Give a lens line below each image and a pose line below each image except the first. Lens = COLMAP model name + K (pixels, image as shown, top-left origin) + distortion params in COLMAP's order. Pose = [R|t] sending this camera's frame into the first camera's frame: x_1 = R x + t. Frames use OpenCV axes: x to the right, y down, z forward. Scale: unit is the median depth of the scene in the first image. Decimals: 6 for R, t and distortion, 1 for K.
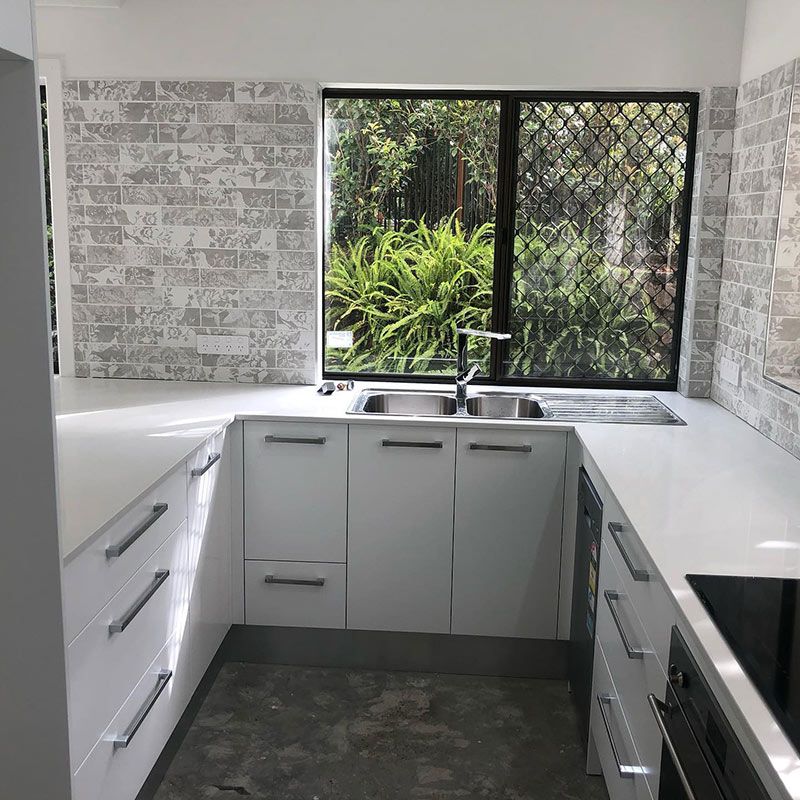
lens RADIAL K [[885.1, 0, 400.0], [0, 885.1, 400.0], [0, 0, 1]] dist [0.220847, -0.817426]
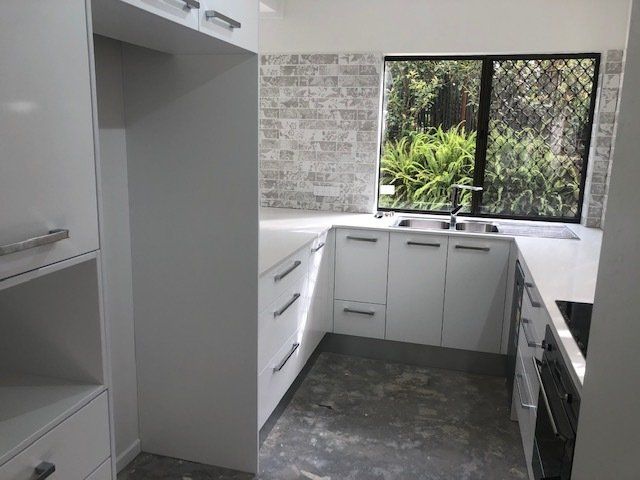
lens RADIAL K [[535.2, 0, 320.0], [0, 535.2, 240.0], [0, 0, 1]] dist [0.089830, -0.206965]
pose [[0.980698, 0.041056, -0.191170, 0.013468], [-0.039962, 0.999155, 0.009574, 0.034196], [0.191401, -0.001750, 0.981510, -0.140936]]
